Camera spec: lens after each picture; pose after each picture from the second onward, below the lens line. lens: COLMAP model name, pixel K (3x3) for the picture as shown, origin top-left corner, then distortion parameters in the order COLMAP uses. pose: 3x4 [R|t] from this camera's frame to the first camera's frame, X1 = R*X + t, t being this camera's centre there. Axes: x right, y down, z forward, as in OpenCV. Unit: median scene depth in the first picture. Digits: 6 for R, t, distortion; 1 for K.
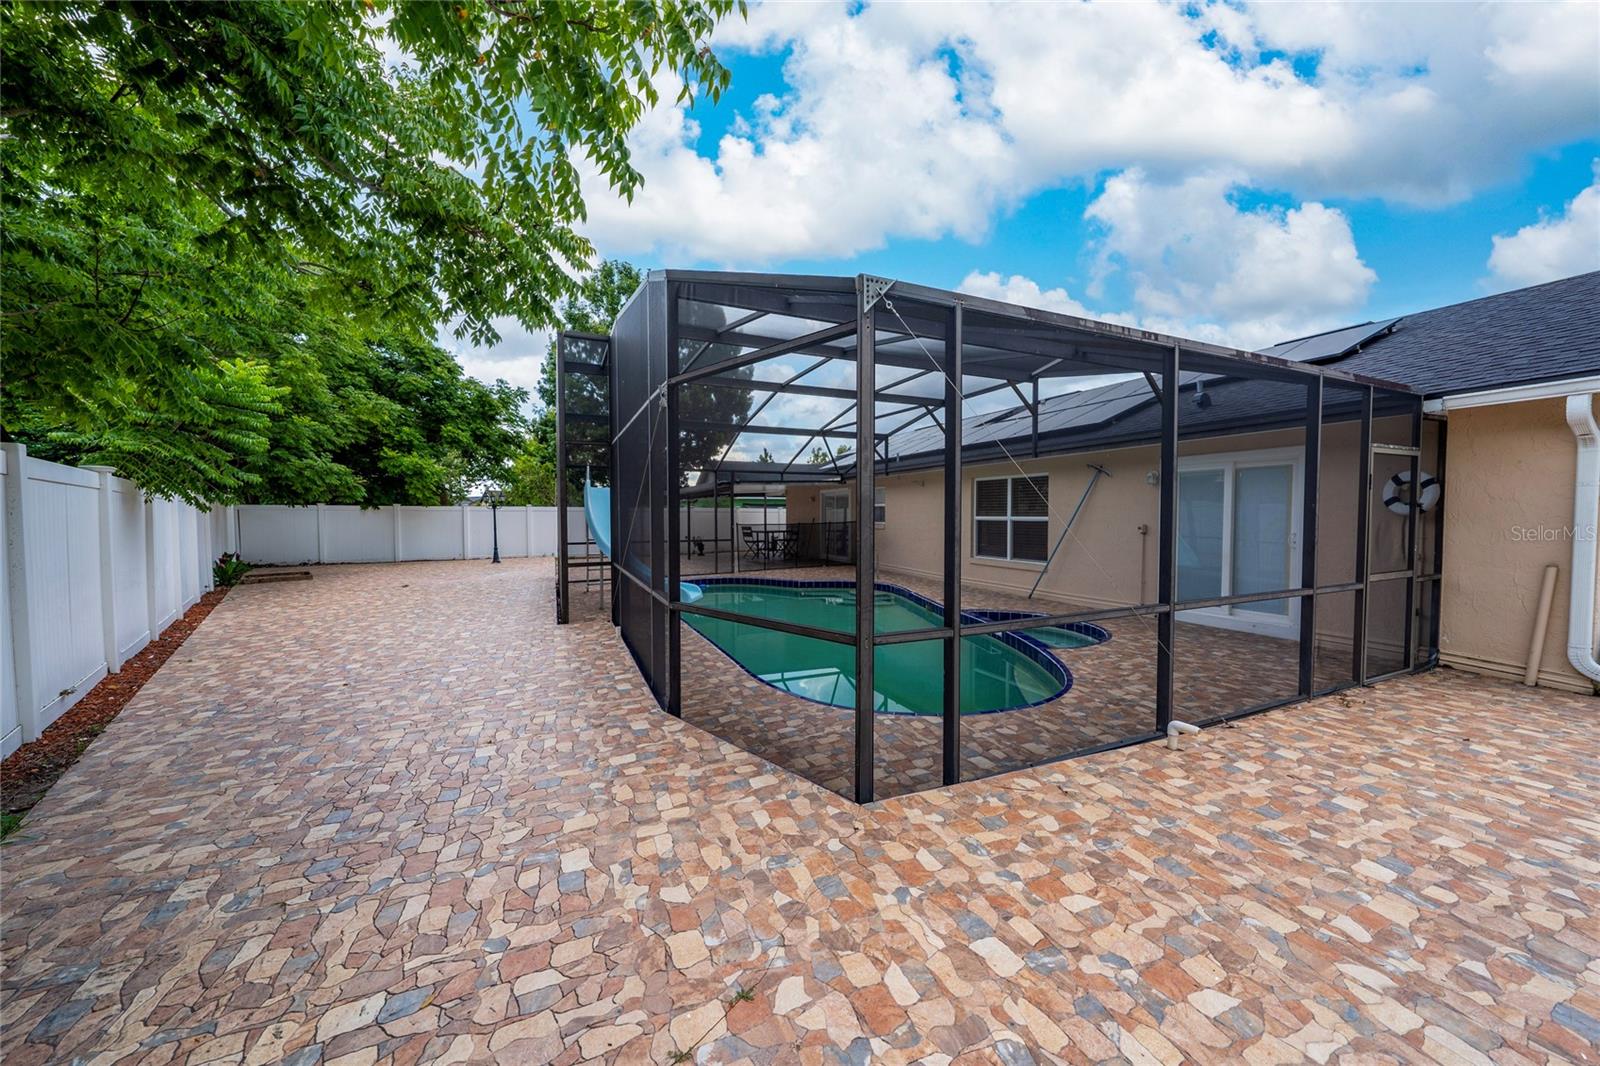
lens RADIAL K [[548.9, 0, 797.8], [0, 548.9, 531.2], [0, 0, 1]] dist [-0.006410, 0.001559]
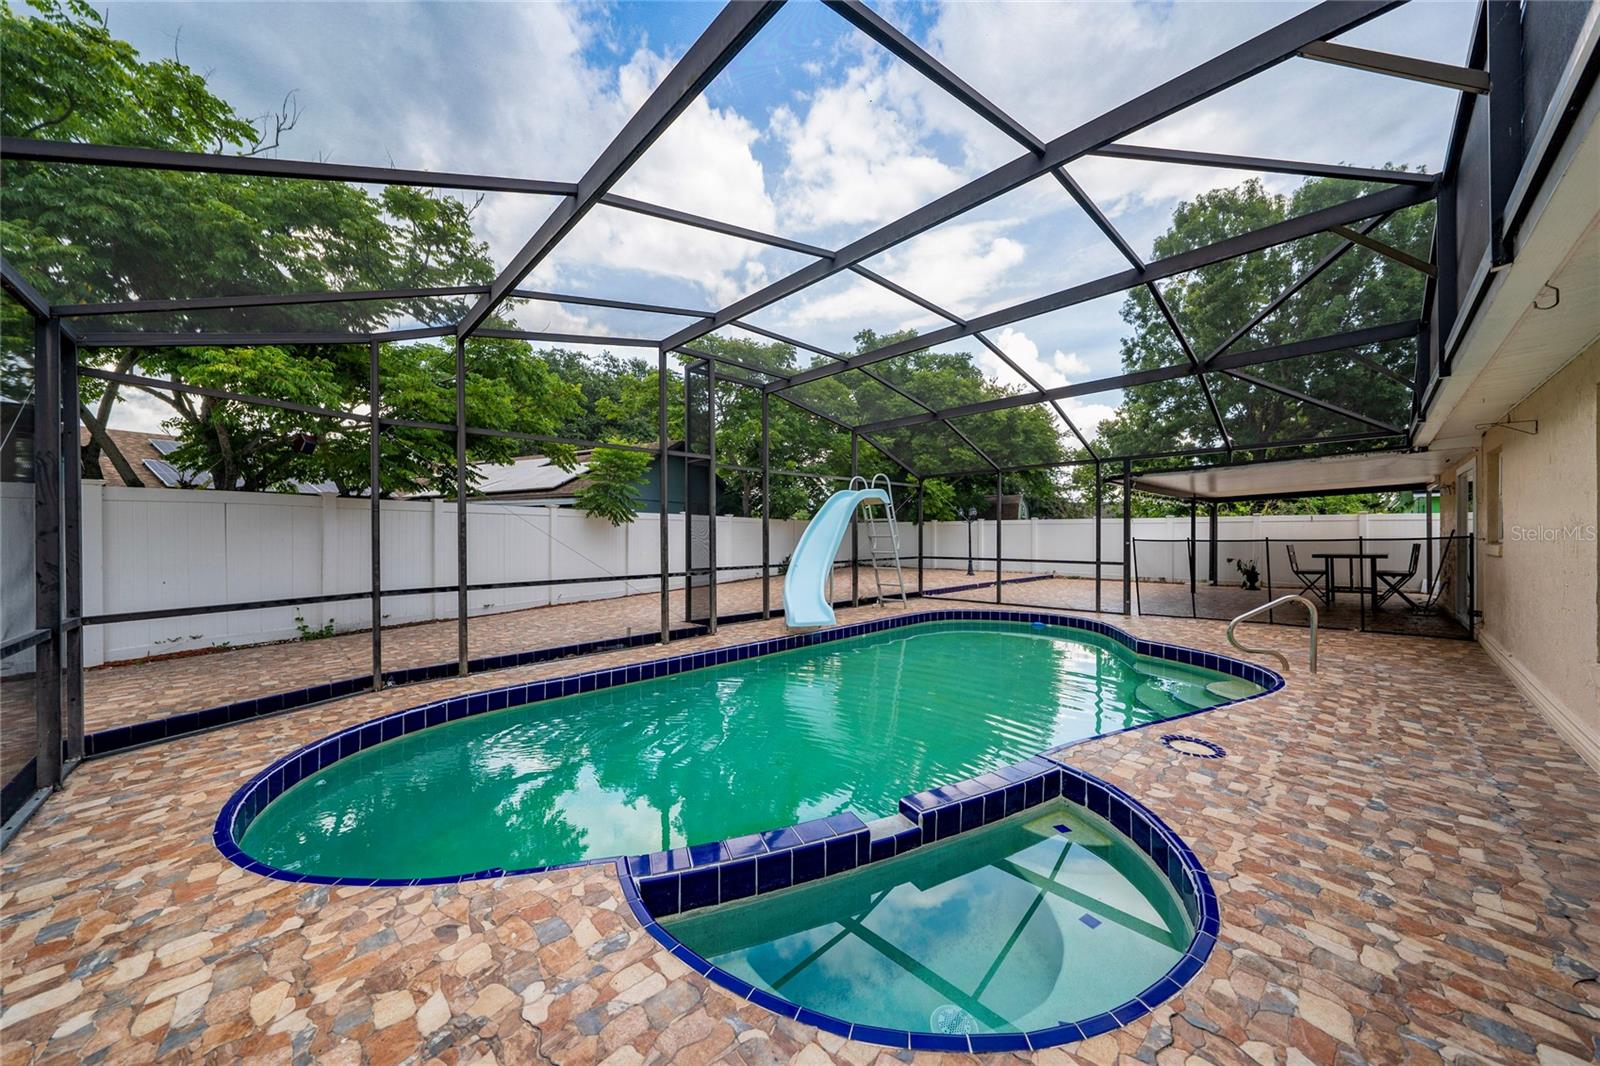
lens RADIAL K [[548.9, 0, 802.7], [0, 548.9, 538.3], [0, 0, 1]] dist [-0.006410, 0.001559]
pose [[0.337324, 0.010427, -0.941331, 1.138401], [-0.023569, 0.999719, 0.002628, -0.021992], [0.941093, 0.021300, 0.337475, 1.315172]]
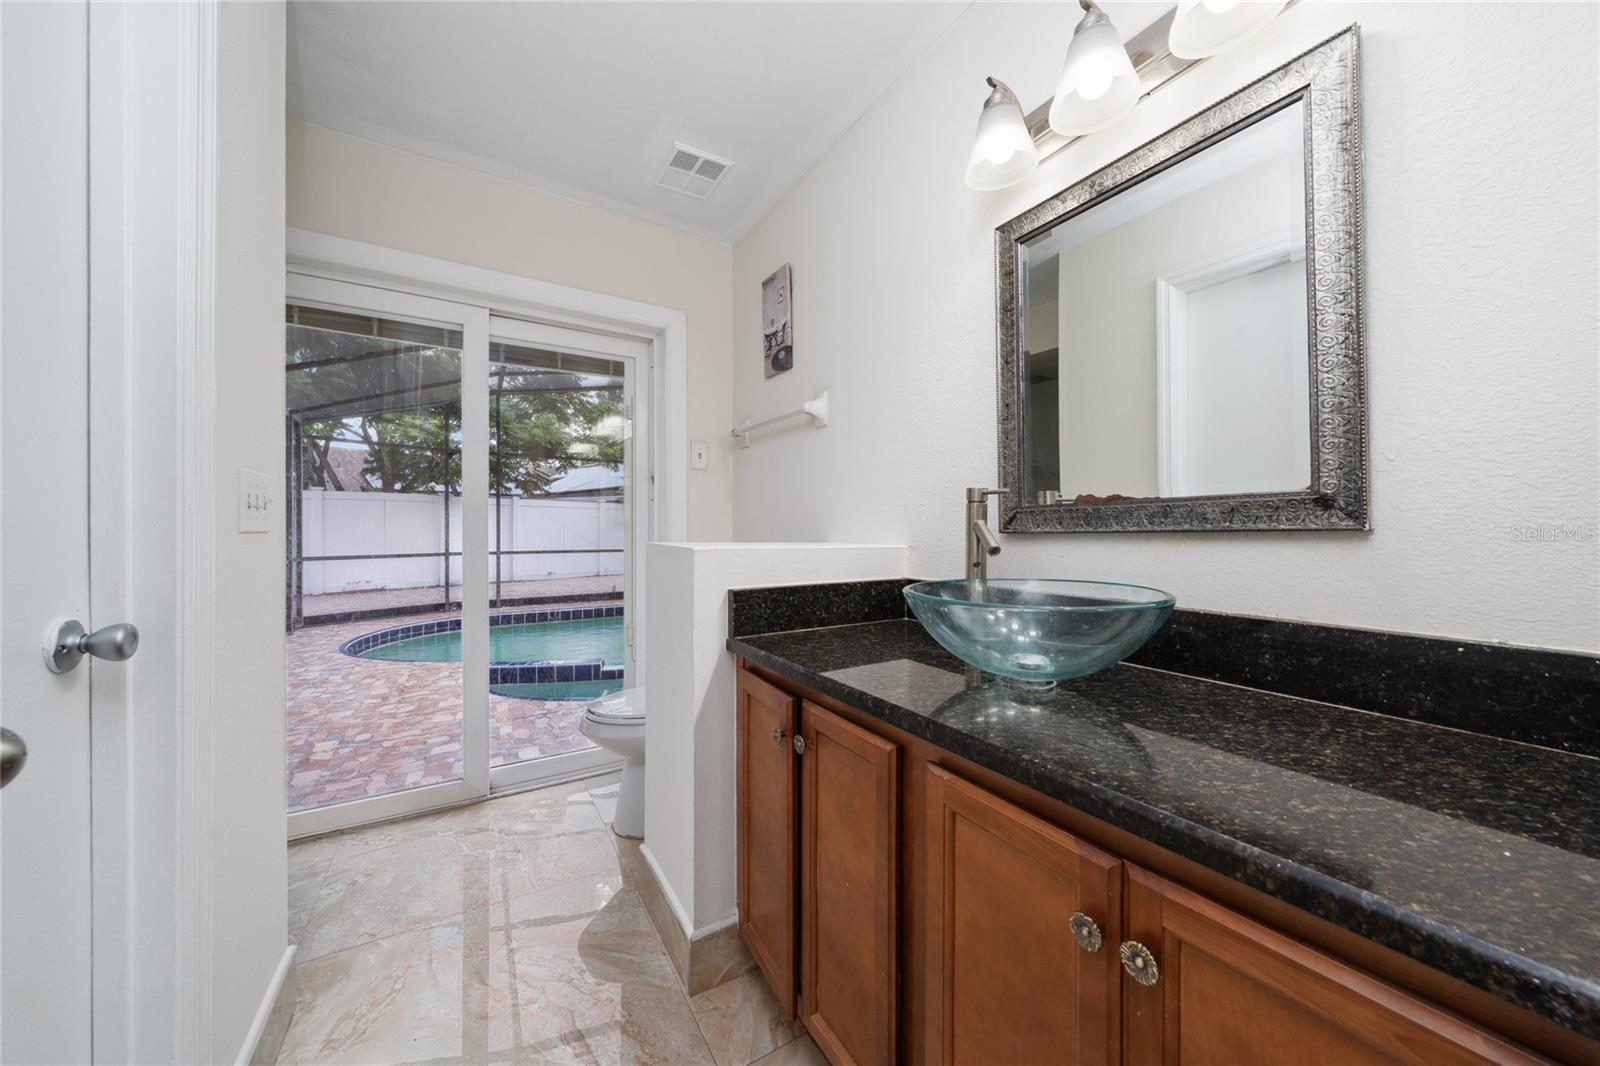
lens RADIAL K [[548.9, 0, 795.5], [0, 548.9, 522.7], [0, 0, 1]] dist [-0.006410, 0.001559]
pose [[0.115782, -0.003727, -0.993268, 1.809420], [-0.032279, 0.999451, -0.007513, -0.016327], [0.992750, 0.032931, 0.115599, 1.849569]]
